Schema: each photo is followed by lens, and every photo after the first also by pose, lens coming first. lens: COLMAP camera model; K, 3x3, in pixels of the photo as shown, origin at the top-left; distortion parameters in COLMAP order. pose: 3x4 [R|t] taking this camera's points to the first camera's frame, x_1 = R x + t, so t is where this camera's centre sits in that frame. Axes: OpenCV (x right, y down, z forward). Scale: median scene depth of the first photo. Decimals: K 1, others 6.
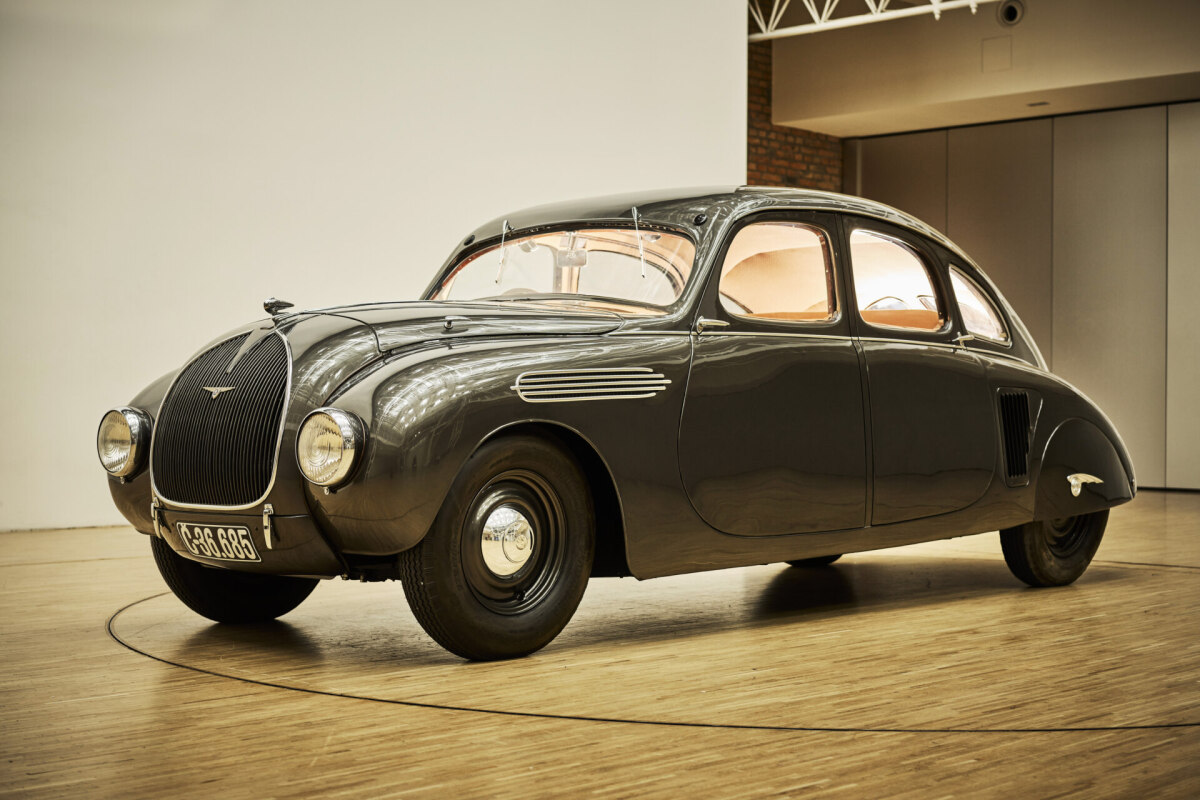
lens RADIAL K [[1881.6, 0, 601.2], [0, 1881.6, 402.3], [0, 0, 1]] dist [0.032731, 0.000000]
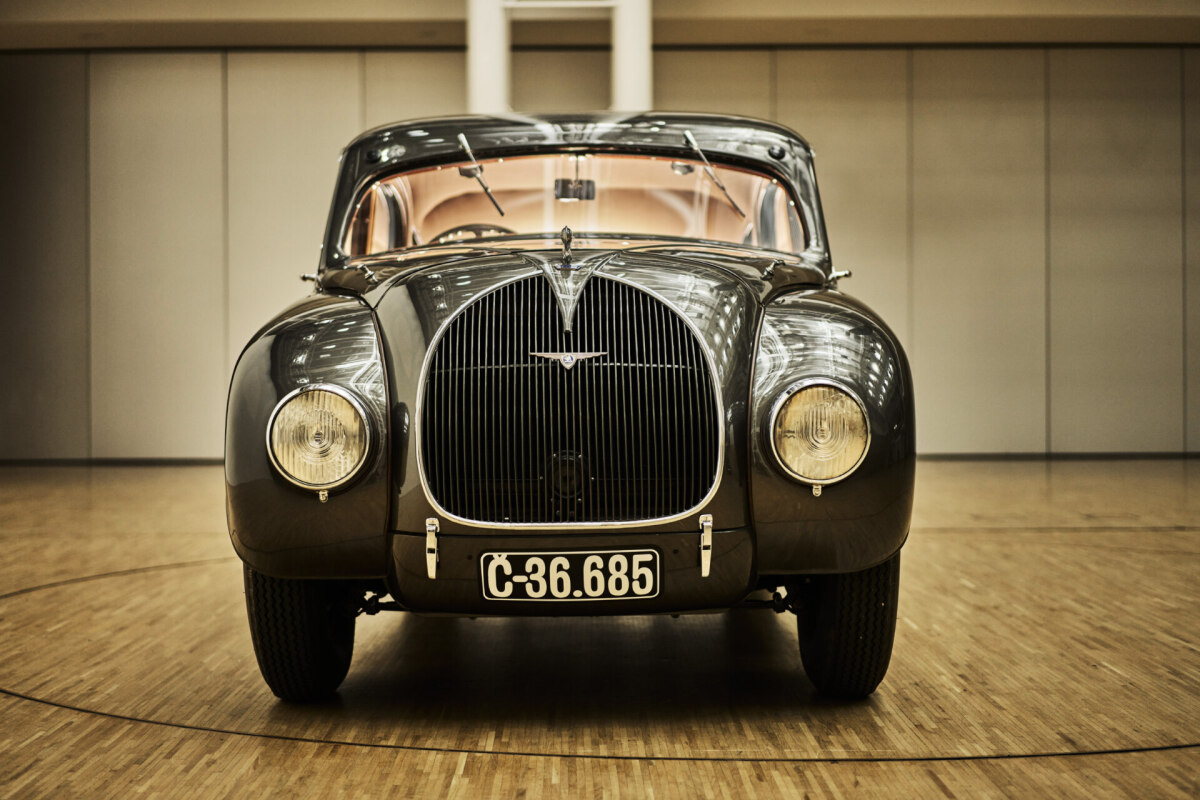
lens RADIAL K [[1881.6, 0, 600.0], [0, 1881.6, 399.7], [0, 0, 1]] dist [0.032731, 0.000000]
pose [[0.732779, -0.023283, 0.680068, -0.658980], [0.013624, 0.999716, 0.019546, -0.003886], [-0.680330, -0.005057, 0.732889, 0.481894]]
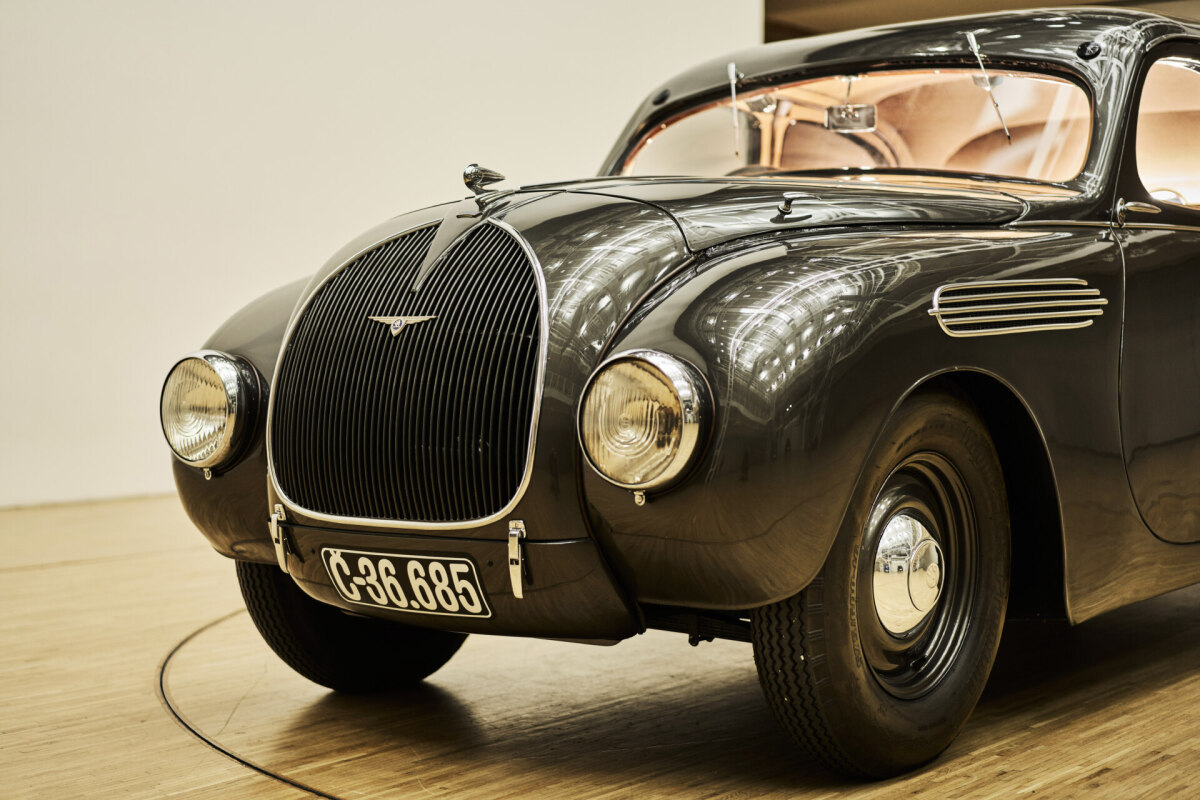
lens RADIAL K [[1881.6, 0, 598.7], [0, 1881.6, 394.2], [0, 0, 1]] dist [0.032731, 0.000000]
pose [[0.996029, -0.011824, 0.088237, -0.192531], [0.009192, 0.999502, 0.030177, -0.000812], [-0.088550, -0.029246, 0.995642, 0.414894]]
